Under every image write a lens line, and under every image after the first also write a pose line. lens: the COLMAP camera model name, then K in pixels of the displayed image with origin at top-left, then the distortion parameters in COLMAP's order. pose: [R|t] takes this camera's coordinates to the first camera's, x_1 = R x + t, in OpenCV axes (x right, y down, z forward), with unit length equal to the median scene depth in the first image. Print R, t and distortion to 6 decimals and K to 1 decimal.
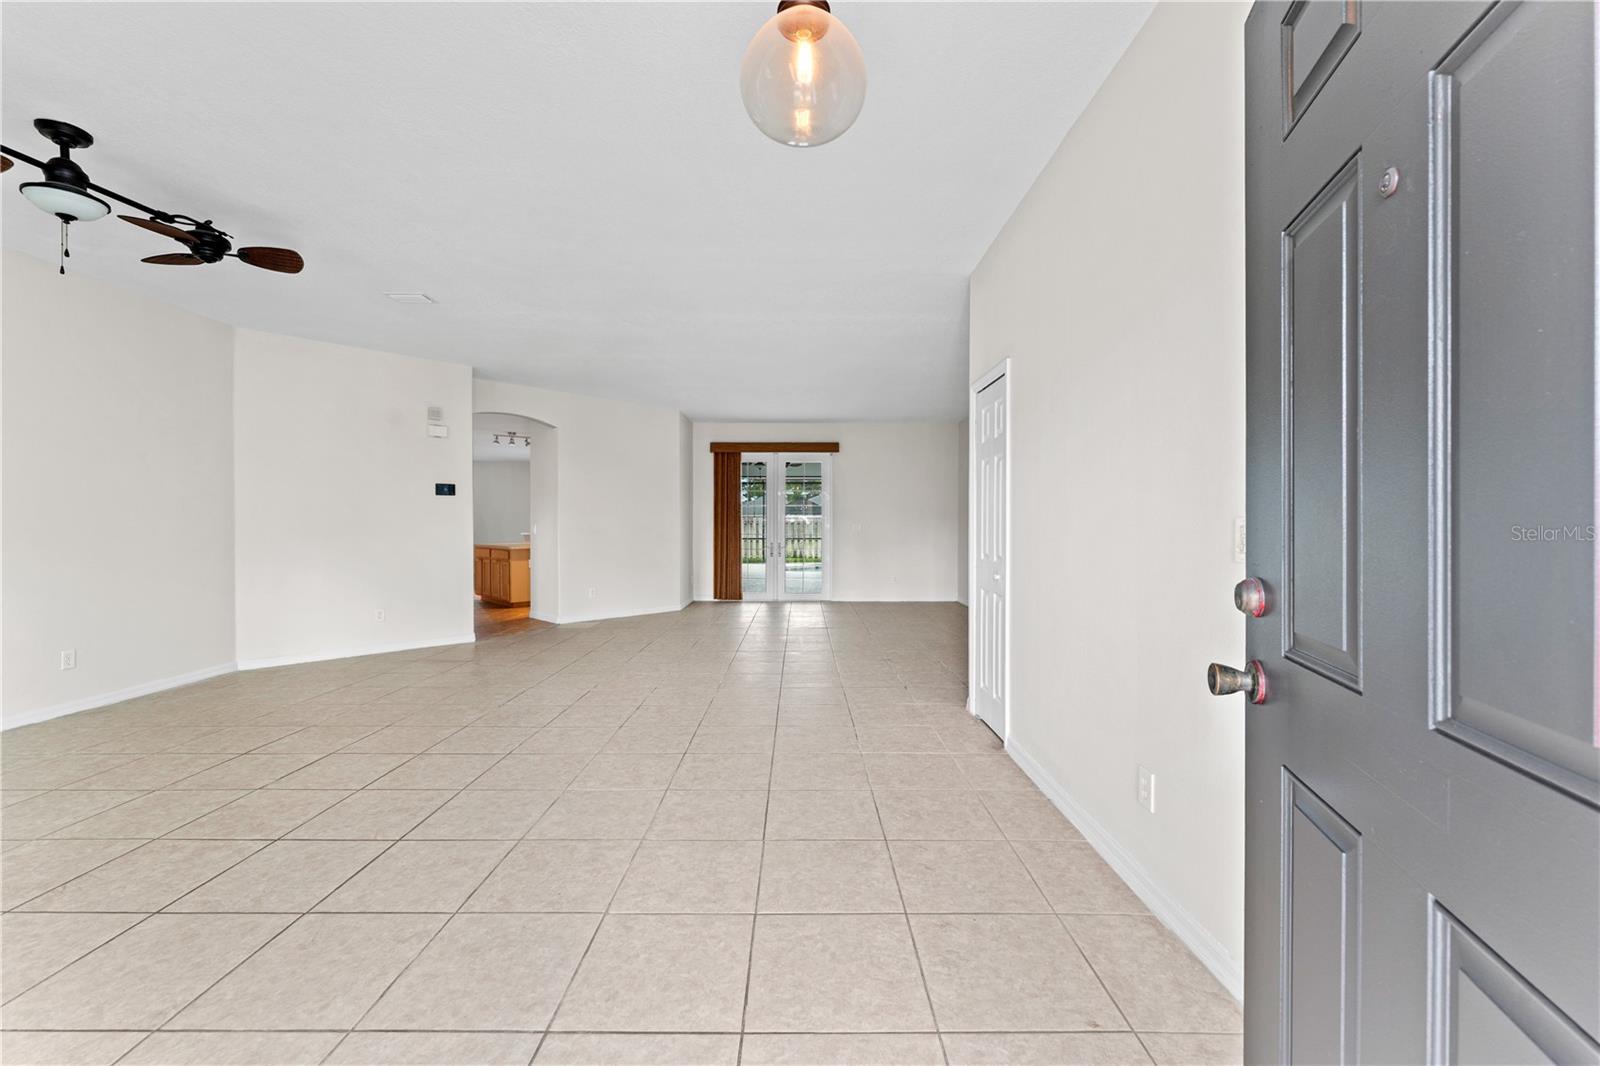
lens RADIAL K [[645.6, 0, 800.0], [0, 645.6, 533.0], [0, 0, 1]] dist [-0.001908, -0.000183]
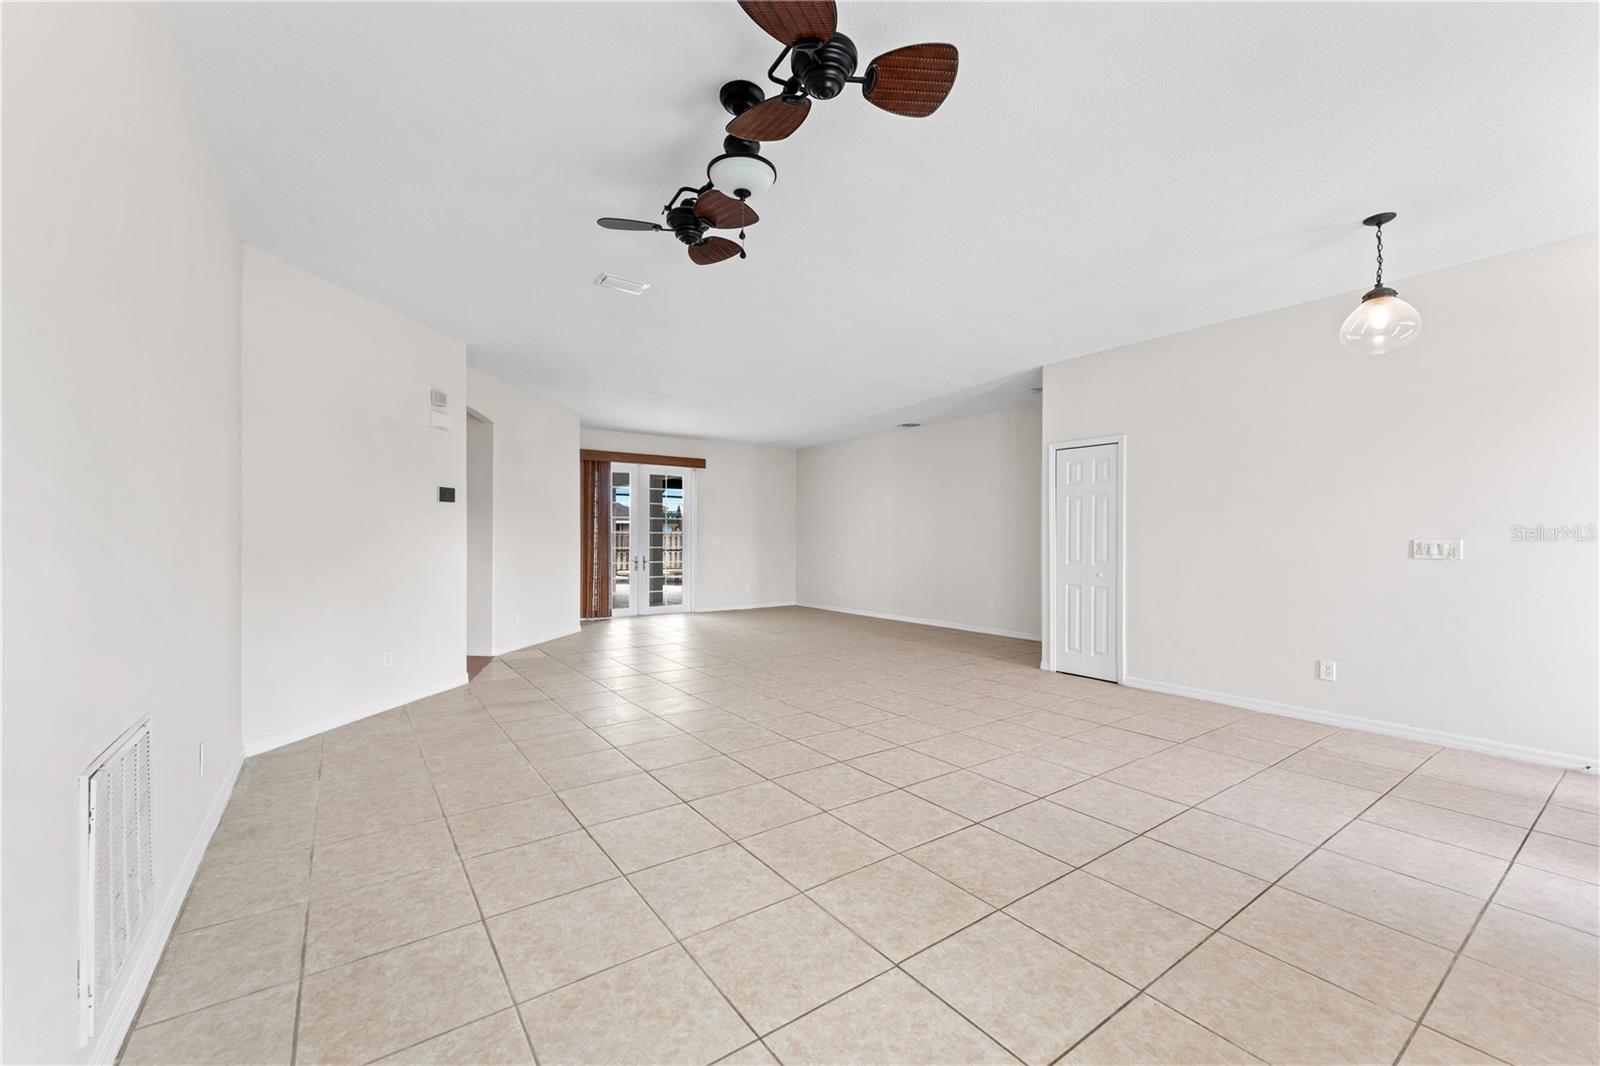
lens RADIAL K [[633.4, 0, 823.5], [0, 633.4, 540.2], [0, 0, 1]] dist [-0.008539, -0.000073]
pose [[0.817408, -0.002396, 0.576054, -1.185238], [0.006262, 0.999969, -0.004727, -0.009679], [-0.576025, 0.007472, 0.817398, 0.178327]]
